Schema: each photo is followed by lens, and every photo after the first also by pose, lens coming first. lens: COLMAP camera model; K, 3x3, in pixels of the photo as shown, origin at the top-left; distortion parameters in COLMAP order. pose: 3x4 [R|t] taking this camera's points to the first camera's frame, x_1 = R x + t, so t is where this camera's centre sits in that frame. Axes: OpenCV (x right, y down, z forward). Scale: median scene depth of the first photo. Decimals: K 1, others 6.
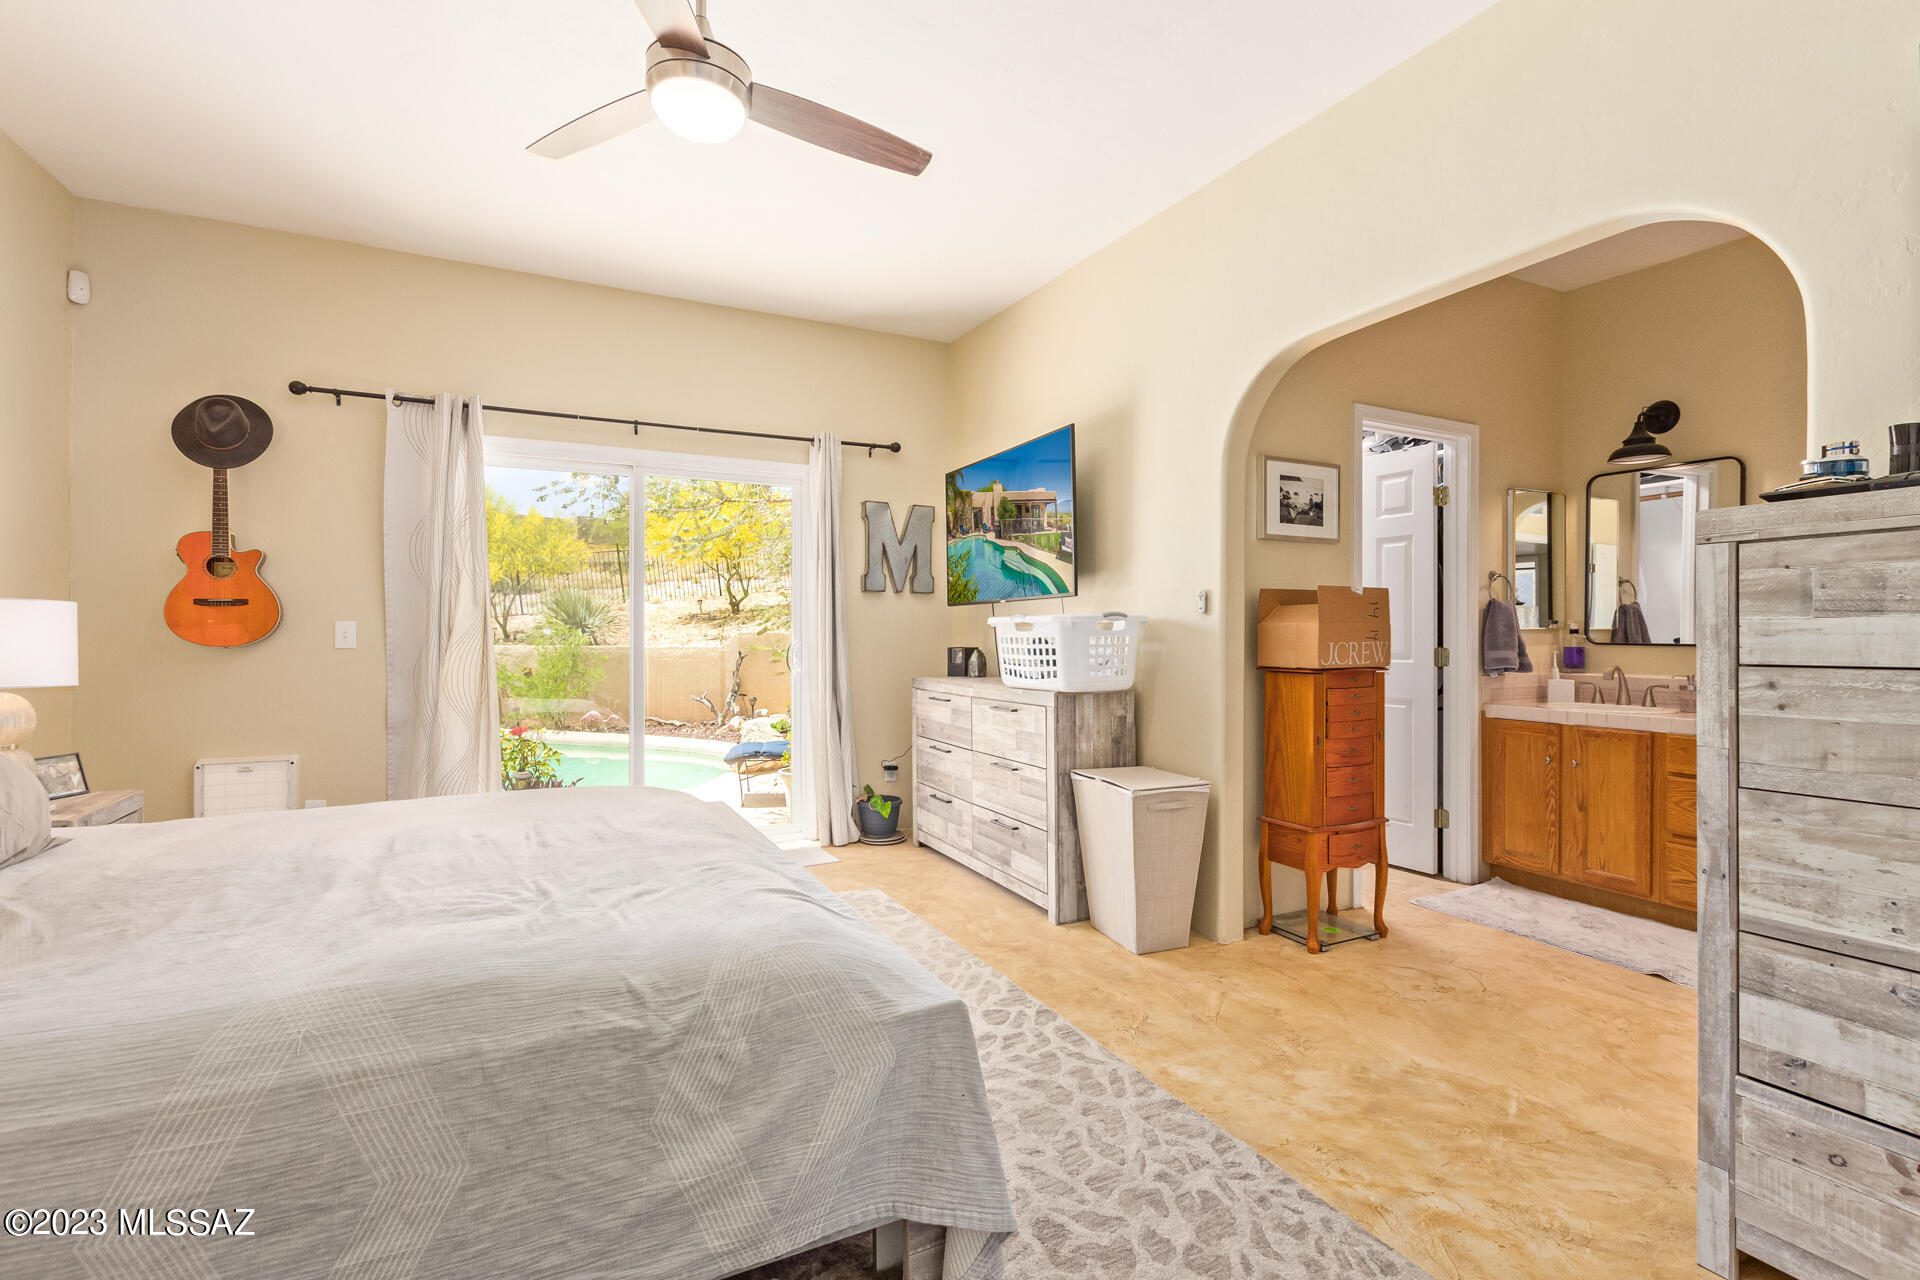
lens RADIAL K [[893.7, 0, 965.3], [0, 893.7, 618.7], [0, 0, 1]] dist [0.000537, 0.000398]
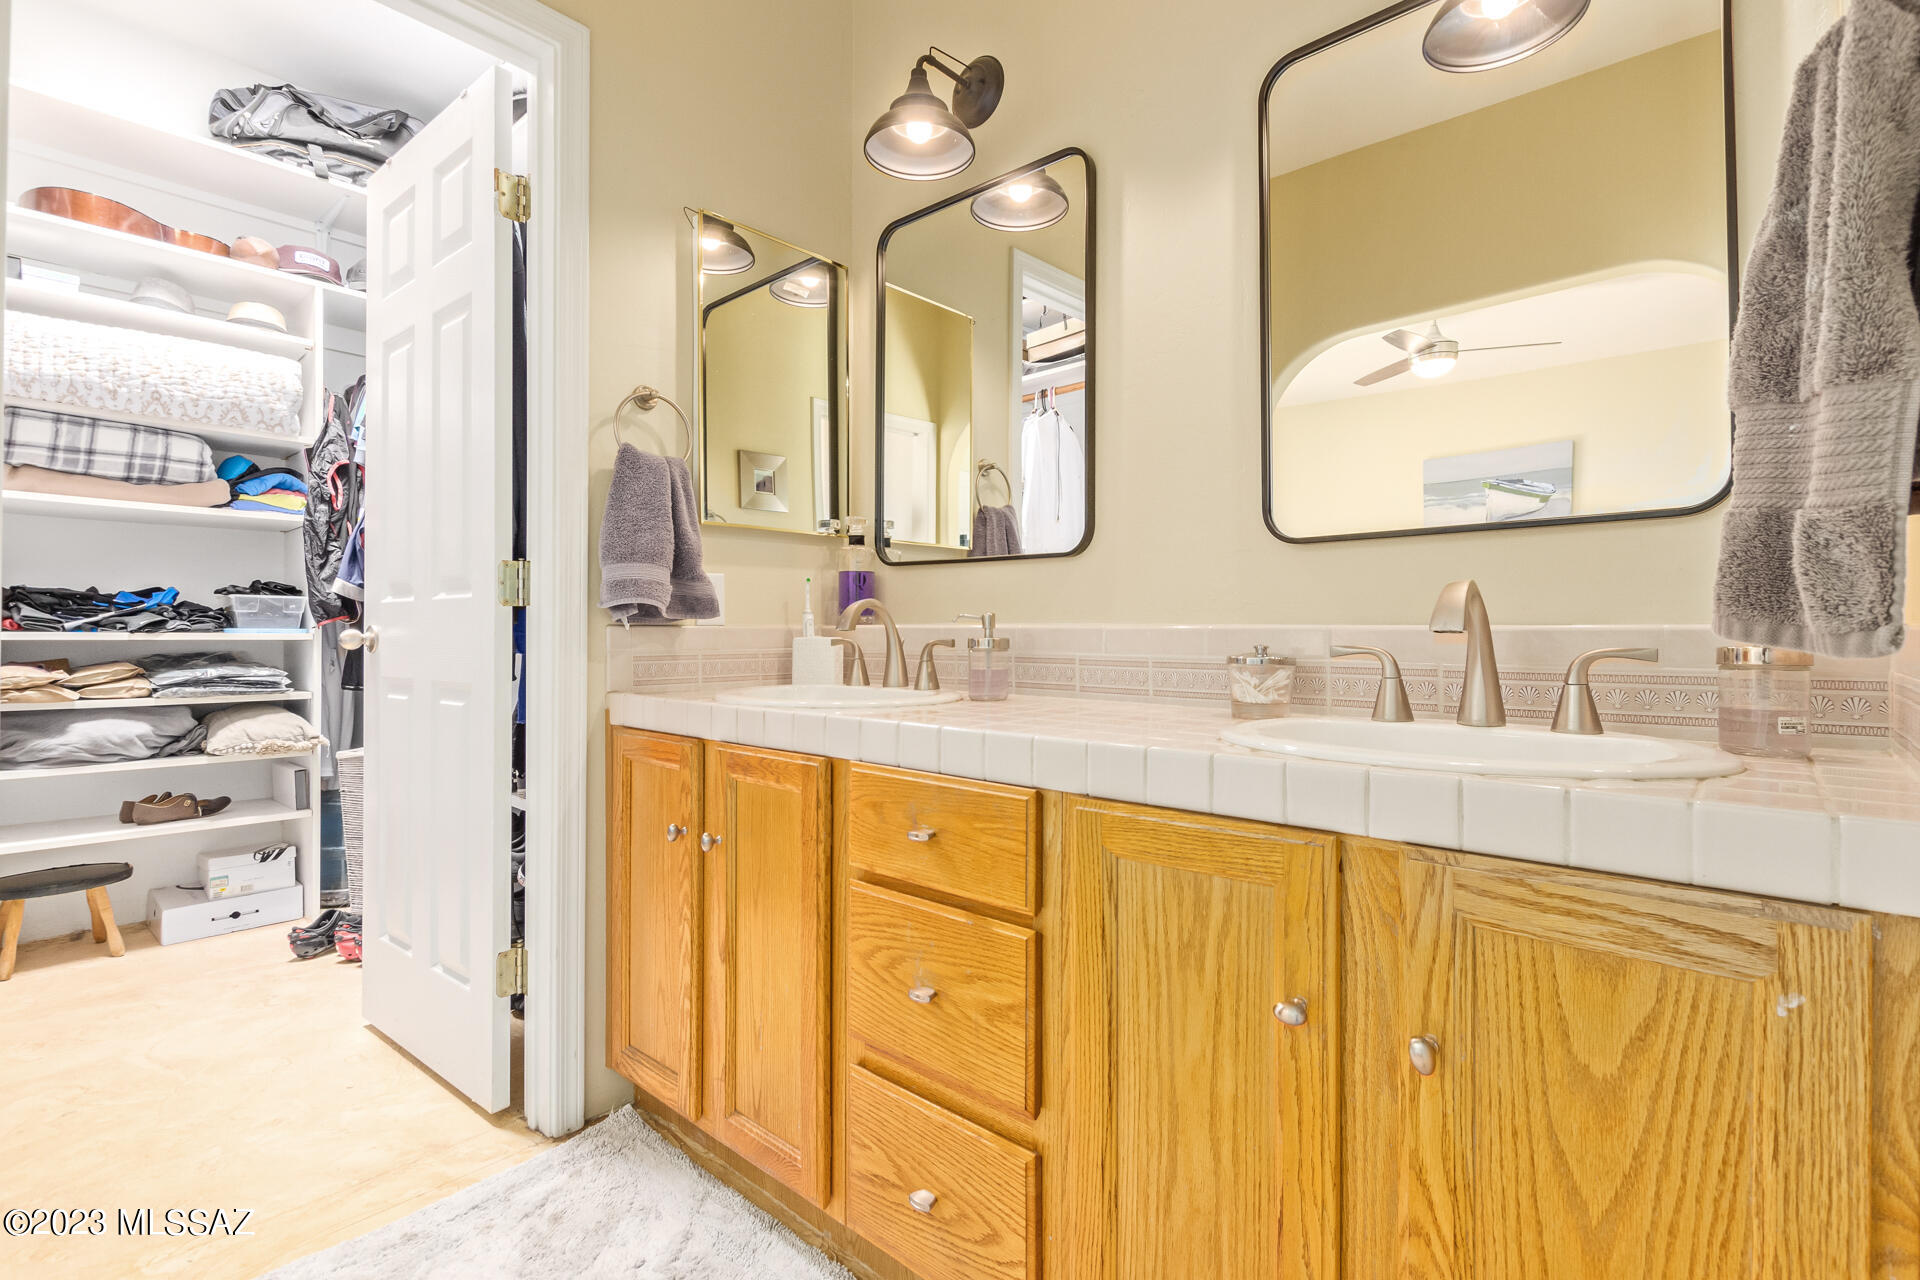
lens RADIAL K [[893.7, 0, 965.3], [0, 893.7, 618.7], [0, 0, 1]] dist [0.000537, 0.000398]
pose [[0.929159, 0.000685, 0.369681, 0.572379], [-0.004008, 0.999958, 0.008220, 0.055062], [-0.369660, -0.009119, 0.929123, 0.533563]]
